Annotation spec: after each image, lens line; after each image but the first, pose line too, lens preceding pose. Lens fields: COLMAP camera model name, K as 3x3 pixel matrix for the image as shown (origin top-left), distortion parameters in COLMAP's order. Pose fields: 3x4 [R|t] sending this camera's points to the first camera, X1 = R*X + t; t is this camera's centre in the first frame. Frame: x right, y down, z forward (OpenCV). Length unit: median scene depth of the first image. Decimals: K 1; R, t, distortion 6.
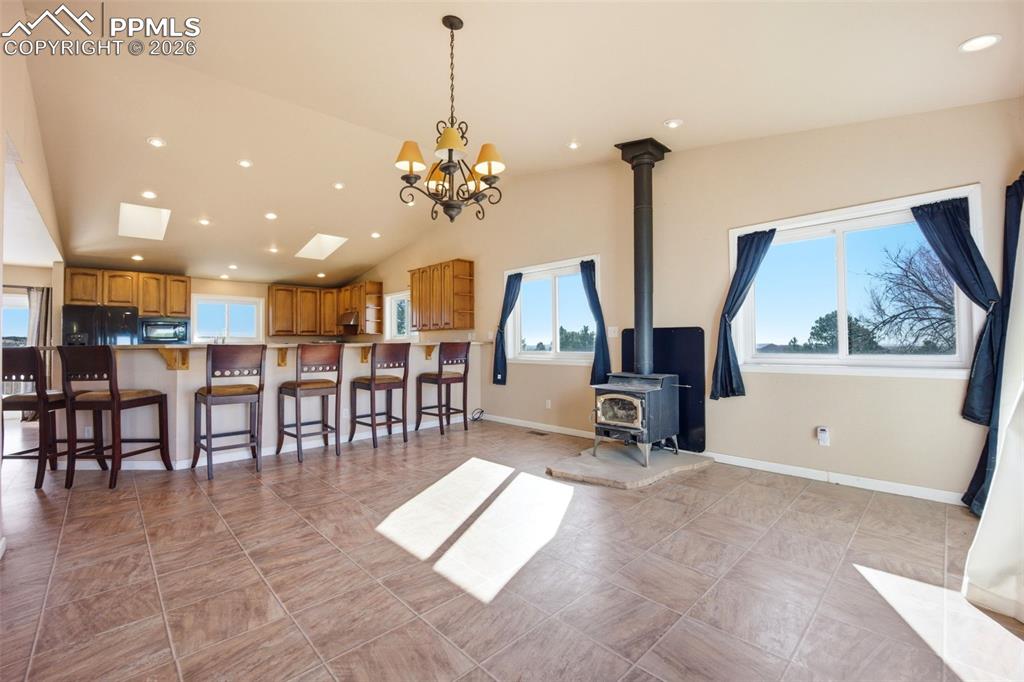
lens RADIAL K [[428.9, 0, 513.4], [0, 428.9, 327.1], [0, 0, 1]] dist [0.000473, 0.000226]
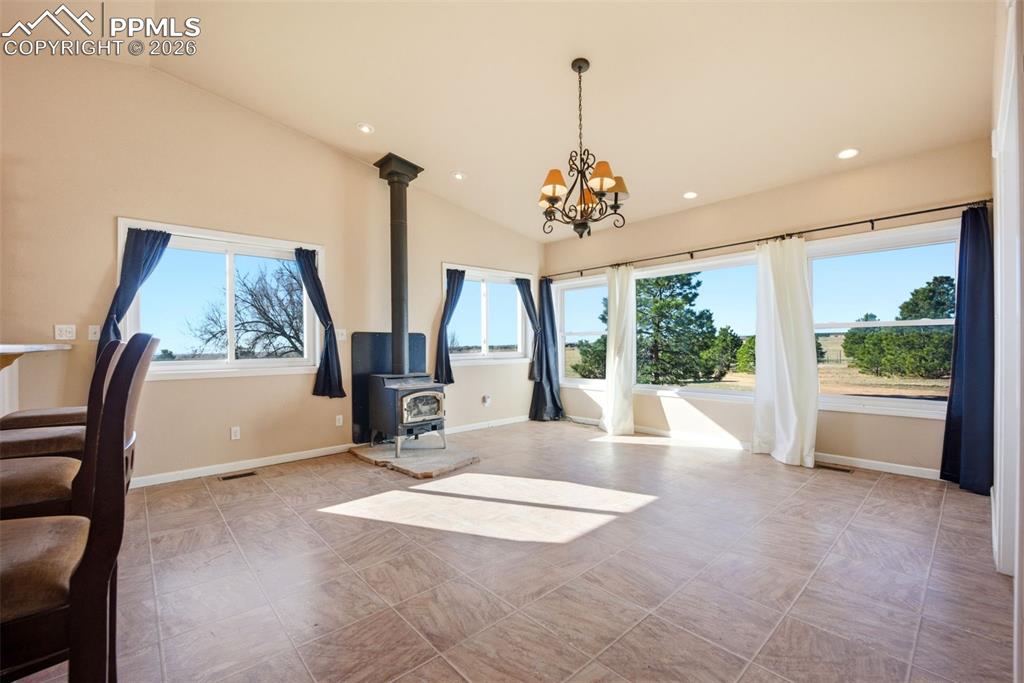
lens RADIAL K [[423.0, 0, 506.9], [0, 423.0, 342.4], [0, 0, 1]] dist [-0.020363, 0.000212]
pose [[0.041527, 0.019855, 0.998940, -0.856673], [-0.016812, 0.999675, -0.019171, 0.049023], [-0.998996, -0.015998, 0.041848, 0.769737]]
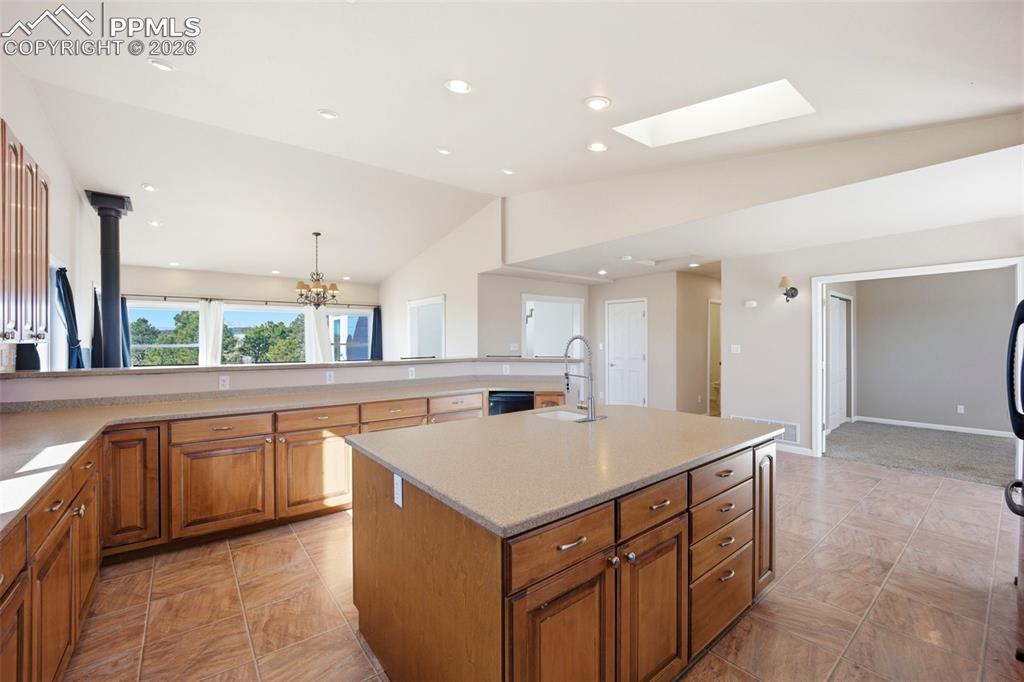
lens RADIAL K [[423.0, 0, 506.9], [0, 423.0, 341.9], [0, 0, 1]] dist [-0.020363, 0.000212]
pose [[-0.995301, 0.019606, 0.094823, -1.042139], [0.017695, 0.999624, -0.020948, 0.030674], [-0.095198, -0.019171, -0.995274, 2.346034]]
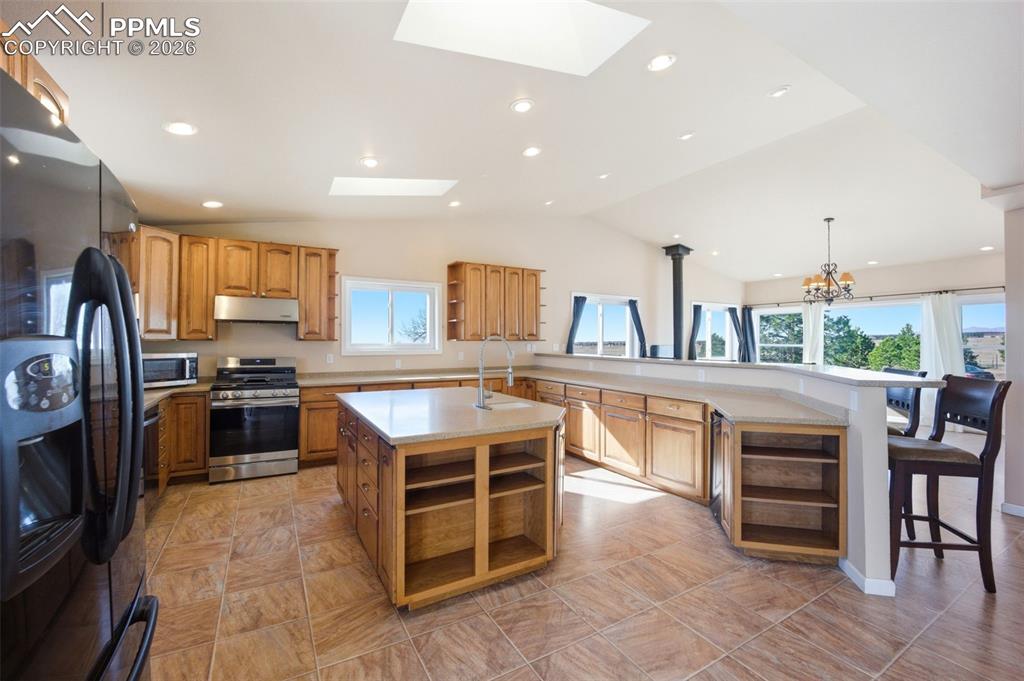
lens RADIAL K [[419.7, 0, 506.1], [0, 419.7, 337.6], [0, 0, 1]] dist [-0.020593, -0.000089]
pose [[0.245655, 0.023735, 0.969067, -1.856578], [-0.030124, 0.999404, -0.016841, 0.022709], [-0.968889, -0.025055, 0.246223, 1.442168]]
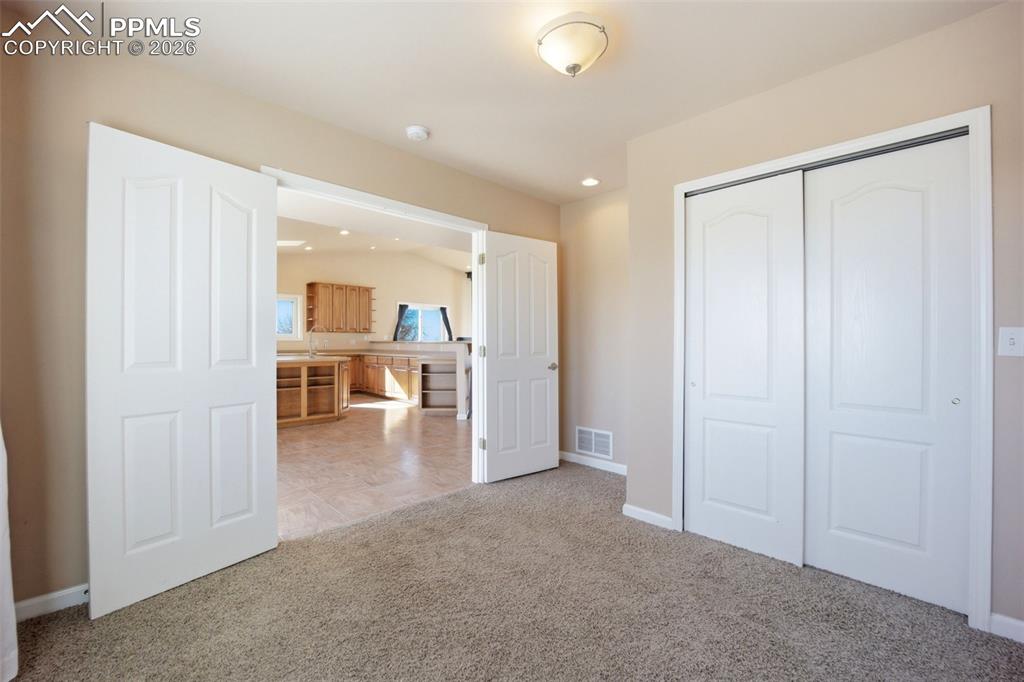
lens RADIAL K [[423.0, 0, 506.9], [0, 423.0, 341.9], [0, 0, 1]] dist [-0.020363, 0.000212]
pose [[0.007357, 0.020284, 0.999767, -2.824195], [-0.024311, 0.999502, -0.020100, 0.091324], [-0.999677, -0.024158, 0.007847, 0.861447]]
